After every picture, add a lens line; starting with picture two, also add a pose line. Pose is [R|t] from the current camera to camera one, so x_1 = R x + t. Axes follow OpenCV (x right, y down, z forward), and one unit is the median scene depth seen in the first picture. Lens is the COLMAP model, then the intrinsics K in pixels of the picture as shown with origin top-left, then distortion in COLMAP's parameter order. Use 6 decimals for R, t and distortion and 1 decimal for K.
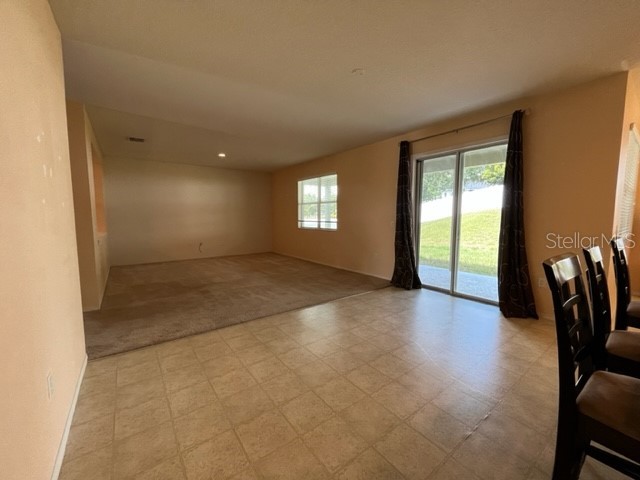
lens RADIAL K [[263.5, 0, 320.7], [0, 263.5, 240.0], [0, 0, 1]] dist [-0.000875, -0.000687]
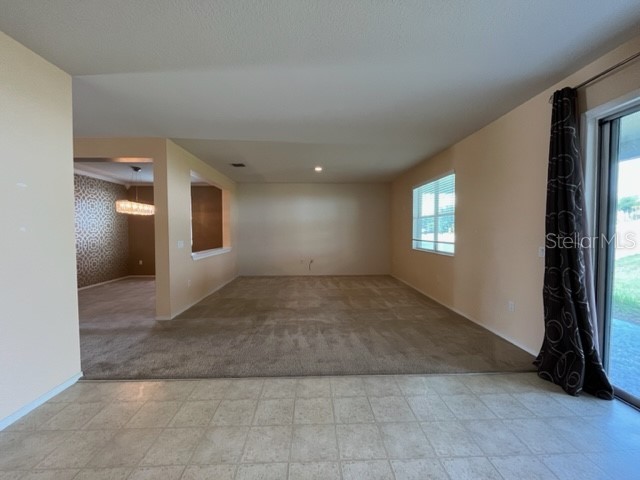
lens RADIAL K [[263.5, 0, 319.5], [0, 263.5, 239.8], [0, 0, 1]] dist [-0.000875, -0.000687]
pose [[0.817027, 0.017652, -0.576329, 0.229625], [-0.050330, 0.997900, -0.040785, -0.044198], [0.574399, 0.062329, 0.816199, 0.337034]]
